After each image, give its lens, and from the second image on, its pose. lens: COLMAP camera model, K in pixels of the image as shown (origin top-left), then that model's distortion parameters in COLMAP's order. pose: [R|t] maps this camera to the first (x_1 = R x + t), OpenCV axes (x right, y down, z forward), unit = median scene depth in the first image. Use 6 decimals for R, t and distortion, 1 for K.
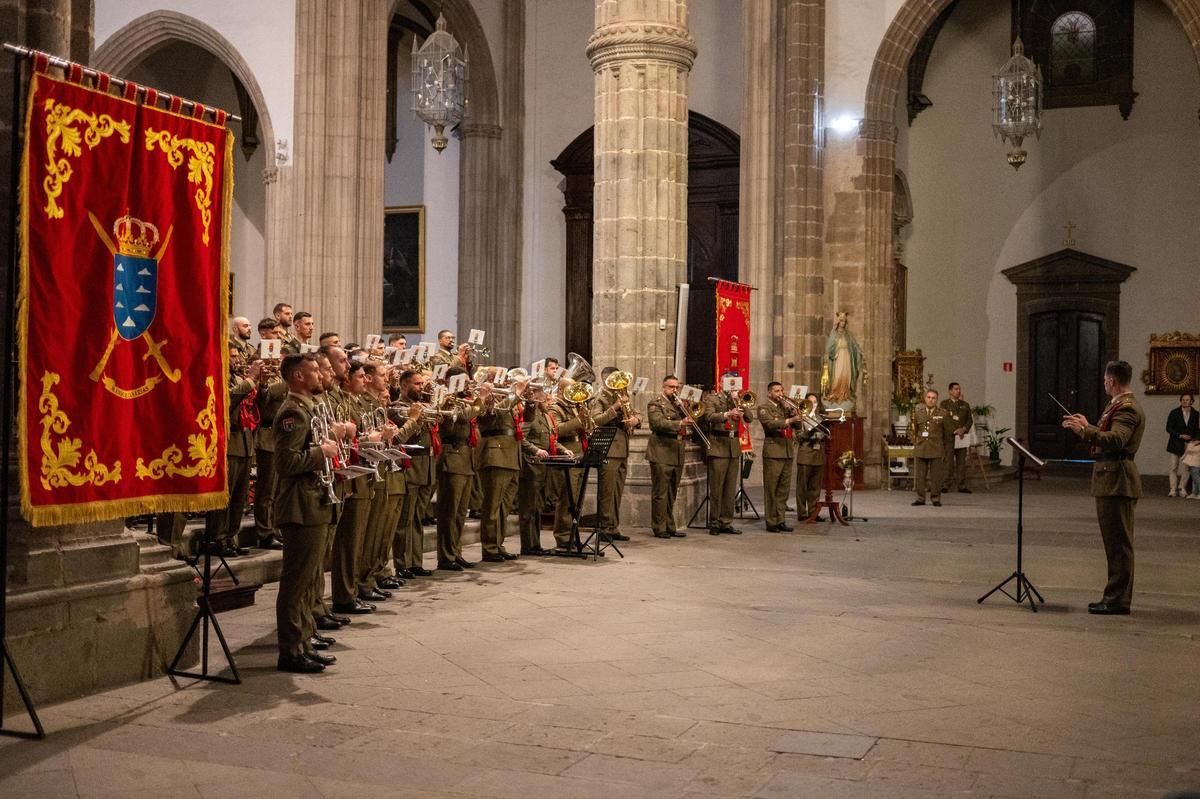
lens RADIAL K [[1378.3, 0, 600.0], [0, 1378.3, 399.5], [0, 0, 1]] dist [0.017928, 0.015979]
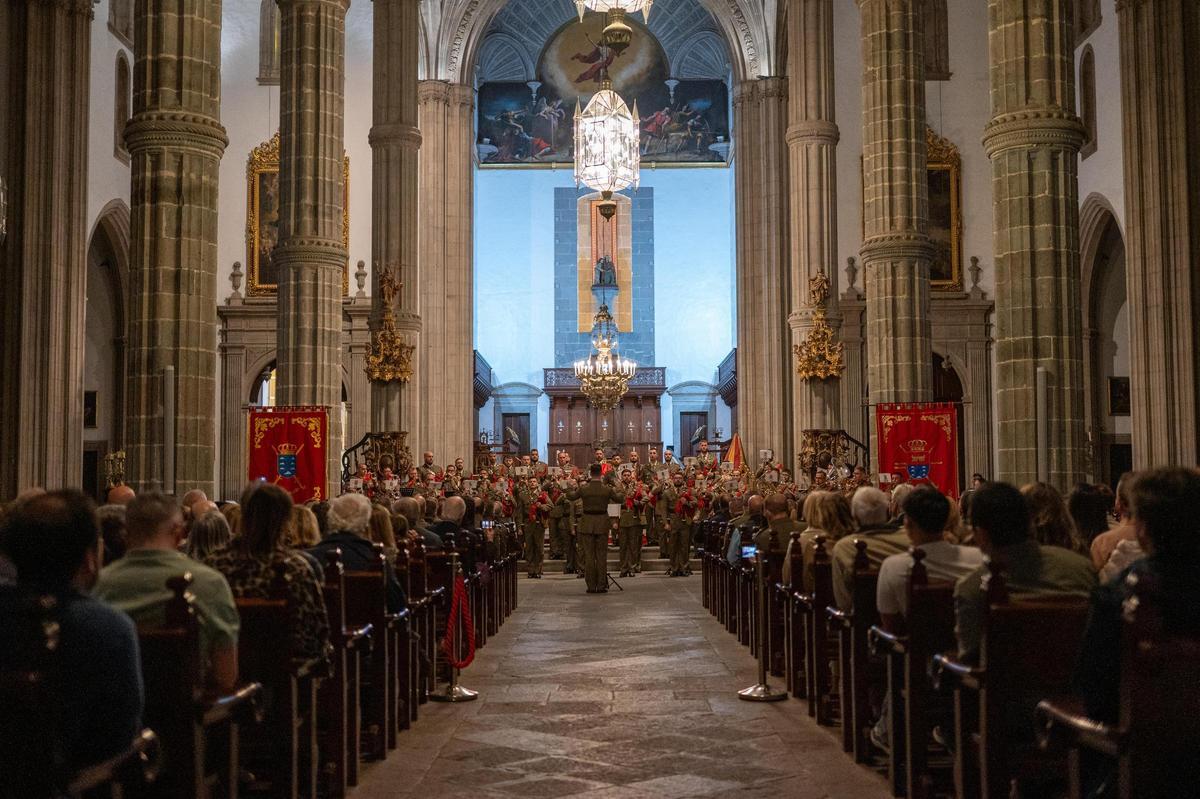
lens RADIAL K [[1416.4, 0, 600.0], [0, 1416.4, 399.5], [0, 0, 1]] dist [0.012193, 0.009962]
pose [[0.373623, -0.082449, -0.923909, 1.335583], [0.015020, 0.996449, -0.082848, 0.028453], [0.927459, 0.017077, 0.373535, 0.146450]]
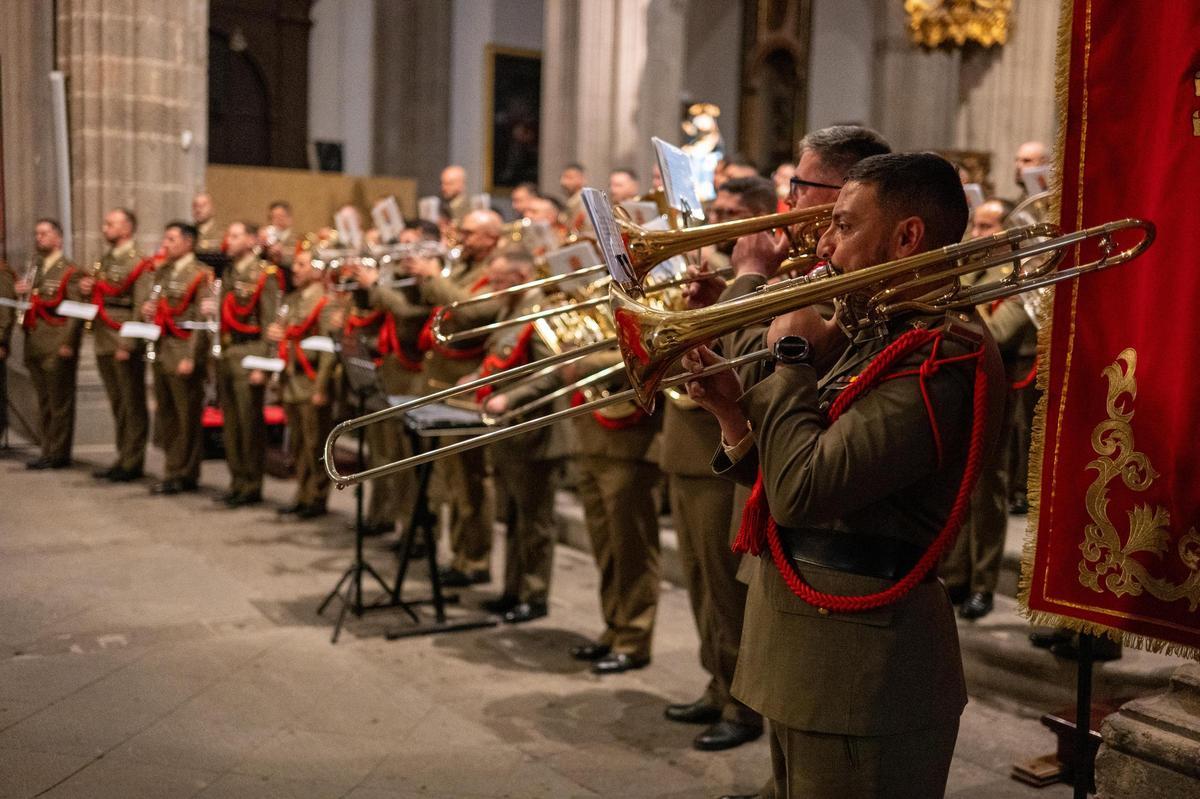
lens RADIAL K [[1381.7, 0, 594.0], [0, 1381.7, 400.8], [0, 0, 1]] dist [0.023507, 0.004240]
pose [[-0.572472, 0.046652, -0.818596, 0.240303], [-0.039875, 0.995615, 0.084626, 0.000103], [0.818954, 0.081087, -0.568101, 1.011881]]
